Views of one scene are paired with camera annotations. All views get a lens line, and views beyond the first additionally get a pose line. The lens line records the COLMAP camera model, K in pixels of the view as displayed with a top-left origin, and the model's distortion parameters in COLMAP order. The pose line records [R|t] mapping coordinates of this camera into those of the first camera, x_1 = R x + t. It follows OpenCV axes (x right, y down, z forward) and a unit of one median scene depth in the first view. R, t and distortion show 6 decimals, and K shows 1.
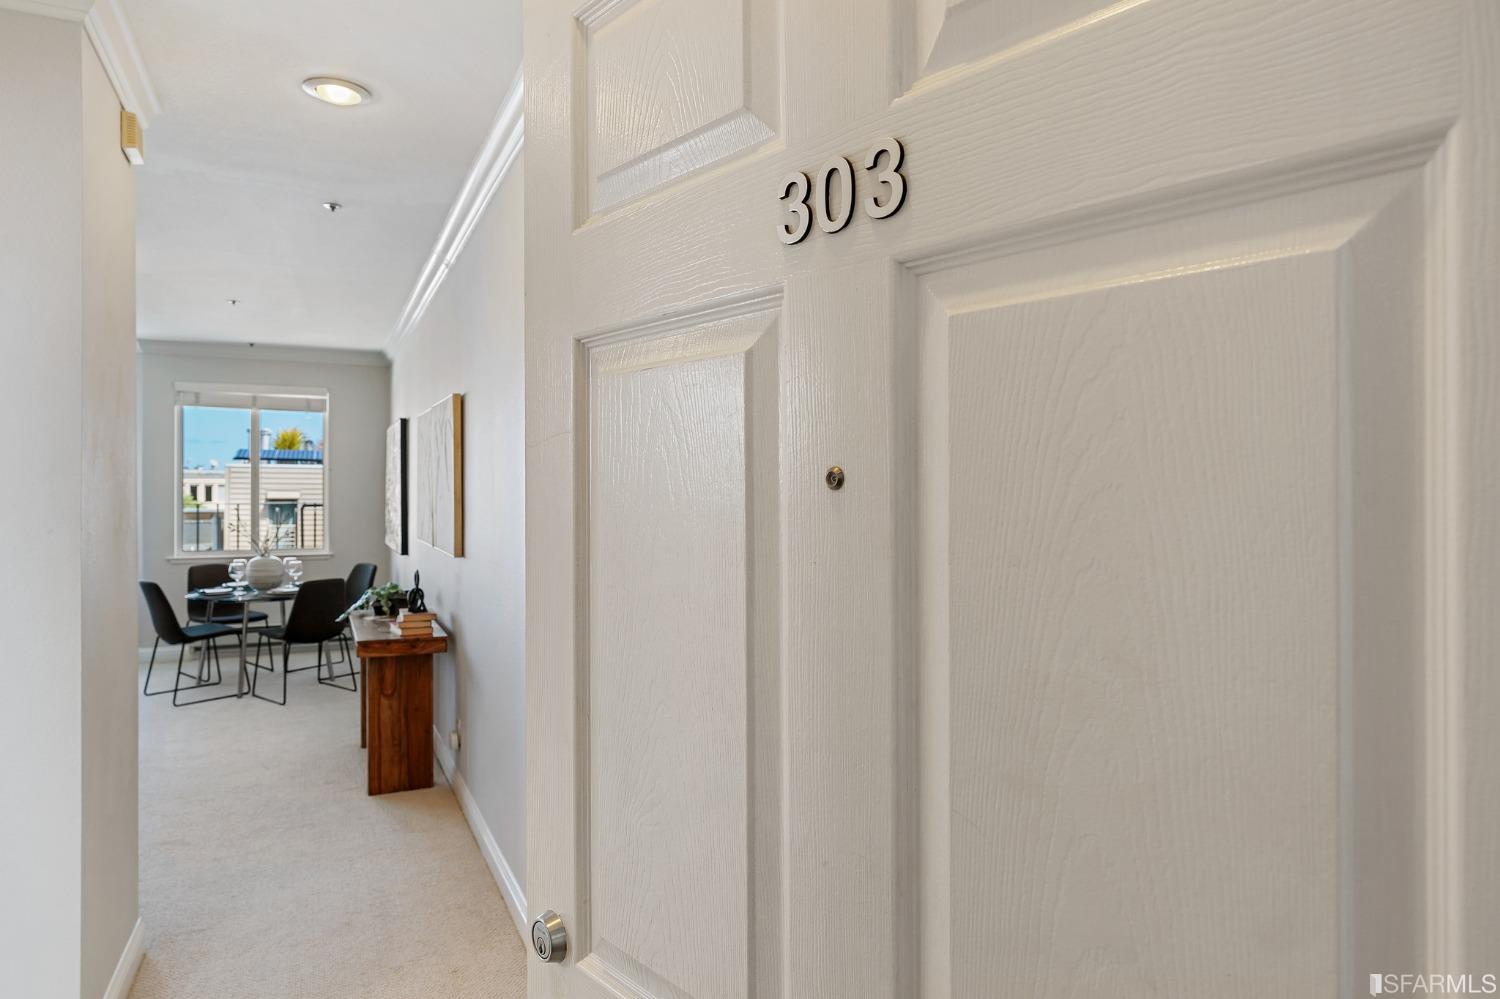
lens RADIAL K [[957.2, 0, 736.7], [0, 957.2, 500.9], [0, 0, 1]] dist [0.014978, -0.001471]
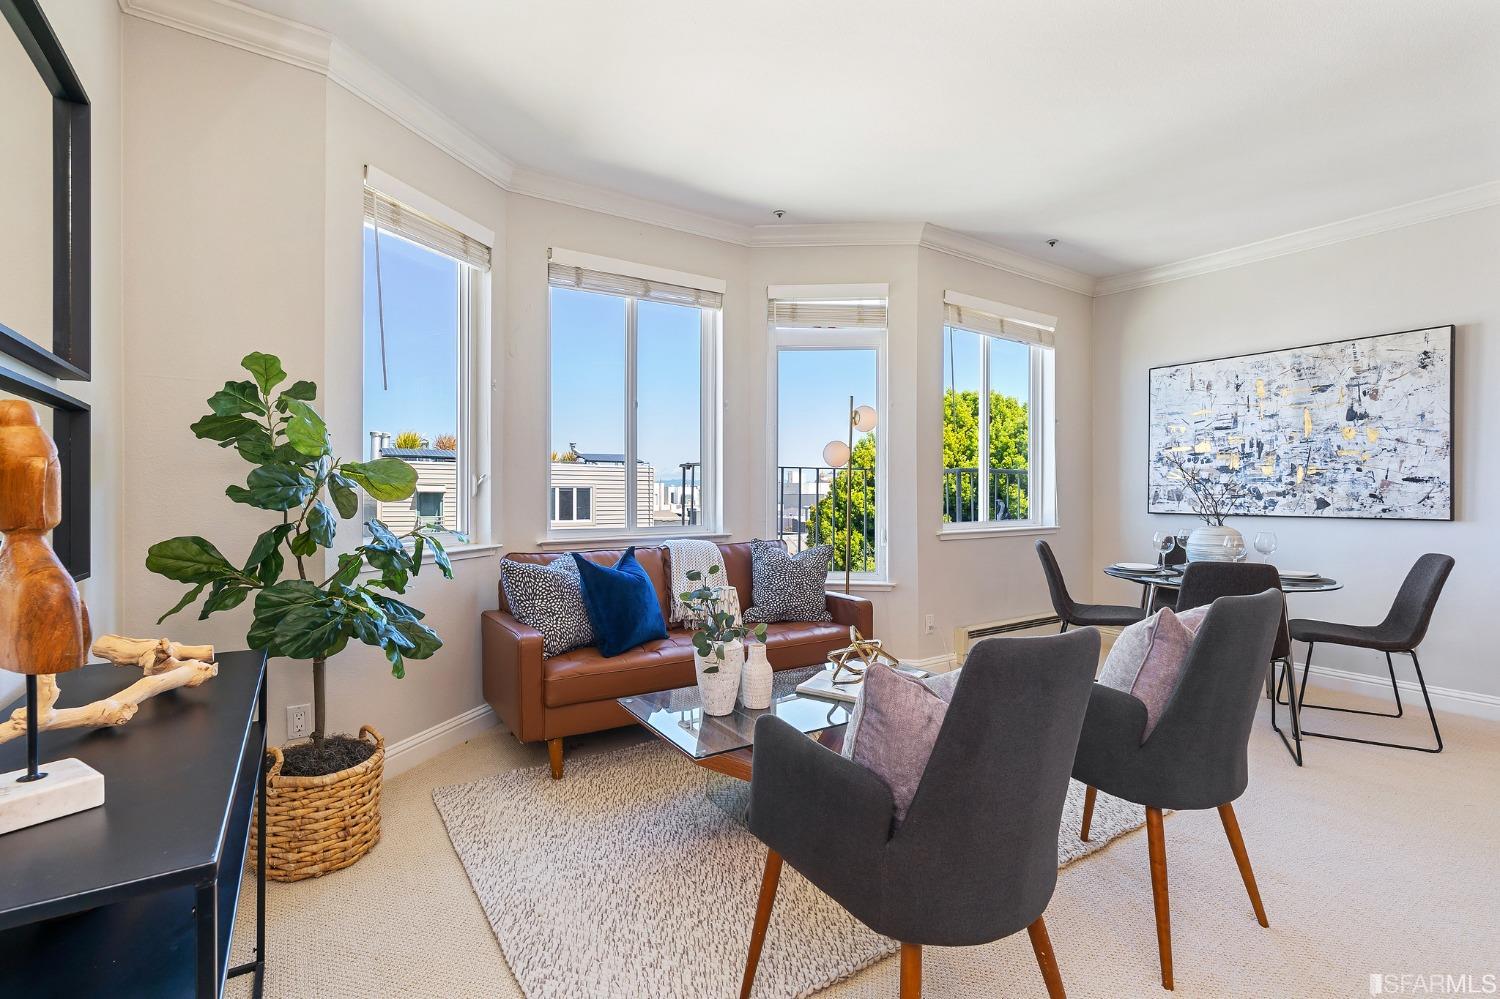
lens RADIAL K [[689.9, 0, 758.7], [0, 689.9, 495.4], [0, 0, 1]] dist [-0.003846, 0.001953]
pose [[0.984544, -0.001657, 0.175128, -0.881151], [0.003408, 0.999947, -0.009697, 0.038794], [-0.175103, 0.010144, 0.984498, 0.562271]]
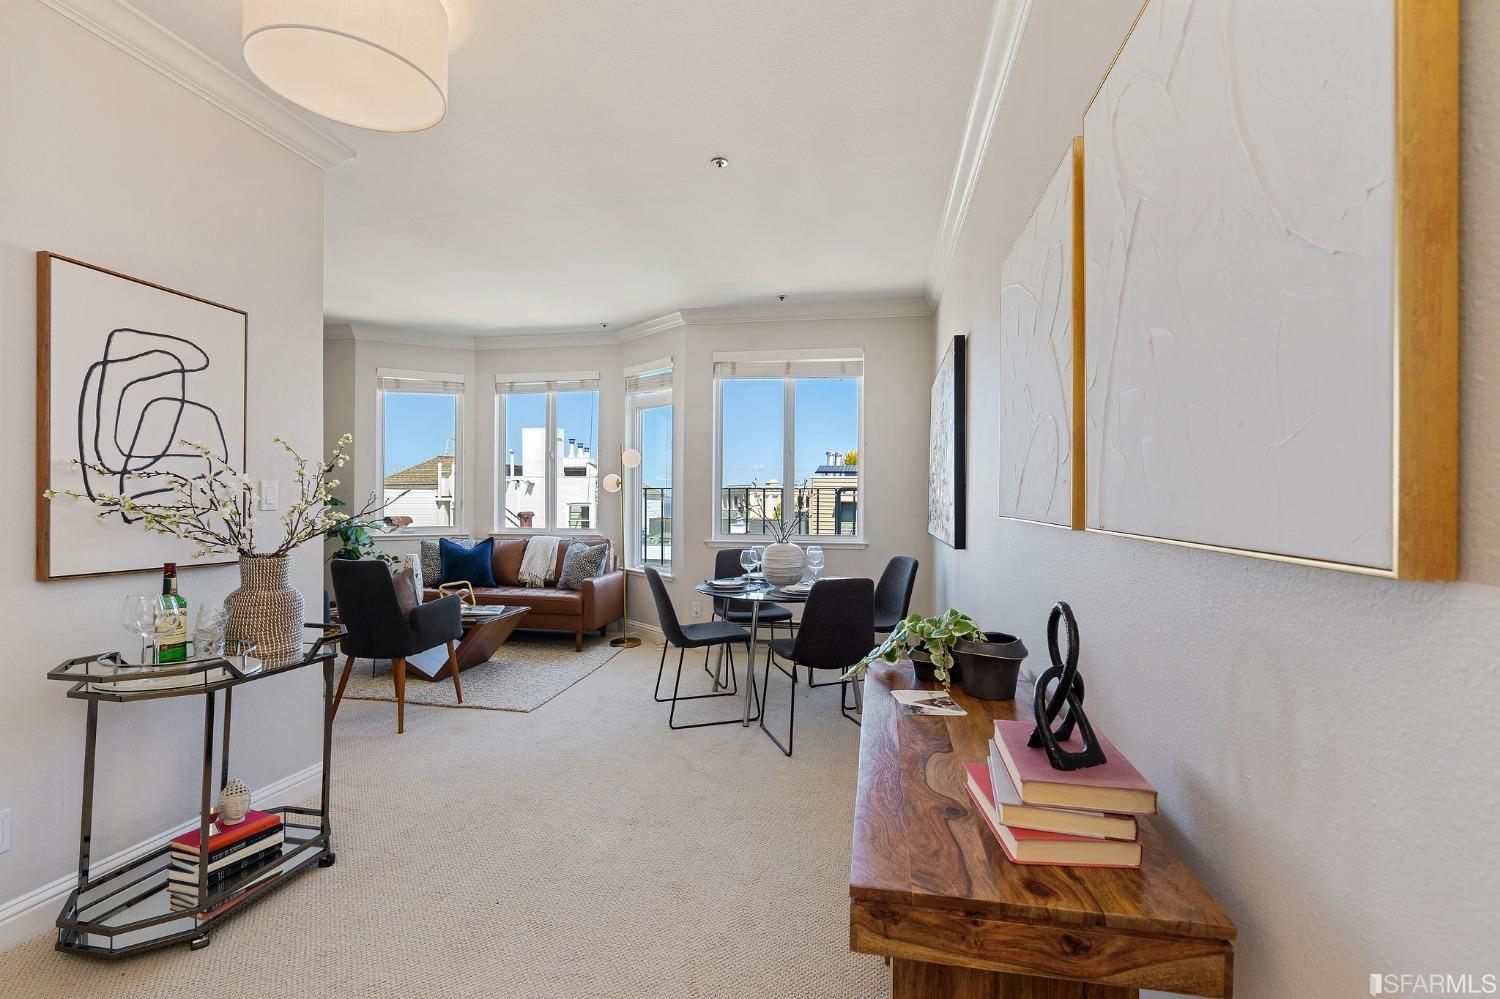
lens RADIAL K [[689.9, 0, 750.3], [0, 689.9, 504.9], [0, 0, 1]] dist [-0.003846, 0.001953]
pose [[0.828562, 0.007316, -0.559850, -0.193063], [-0.011754, 0.999922, -0.004329, 0.028938], [0.559774, 0.010167, 0.828583, 0.507977]]
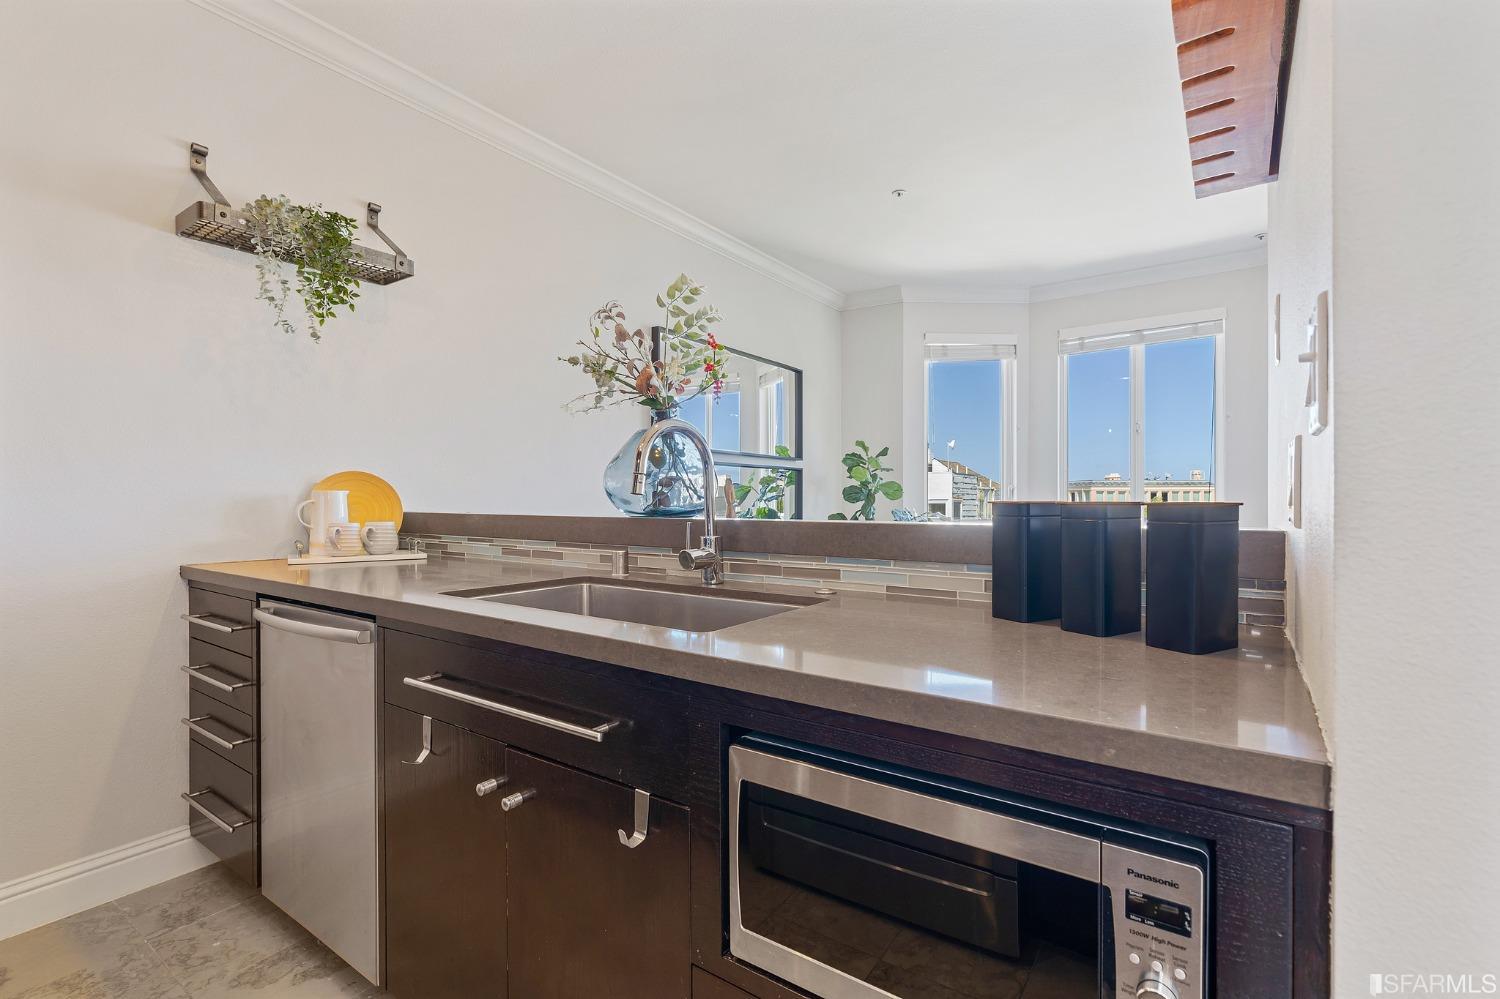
lens RADIAL K [[689.9, 0, 759.1], [0, 689.9, 497.2], [0, 0, 1]] dist [-0.003846, 0.001953]
pose [[0.530850, -0.003025, -0.847460, -0.514469], [-0.008895, 0.999919, -0.009141, 0.042042], [0.847419, 0.012391, 0.530780, 0.424980]]
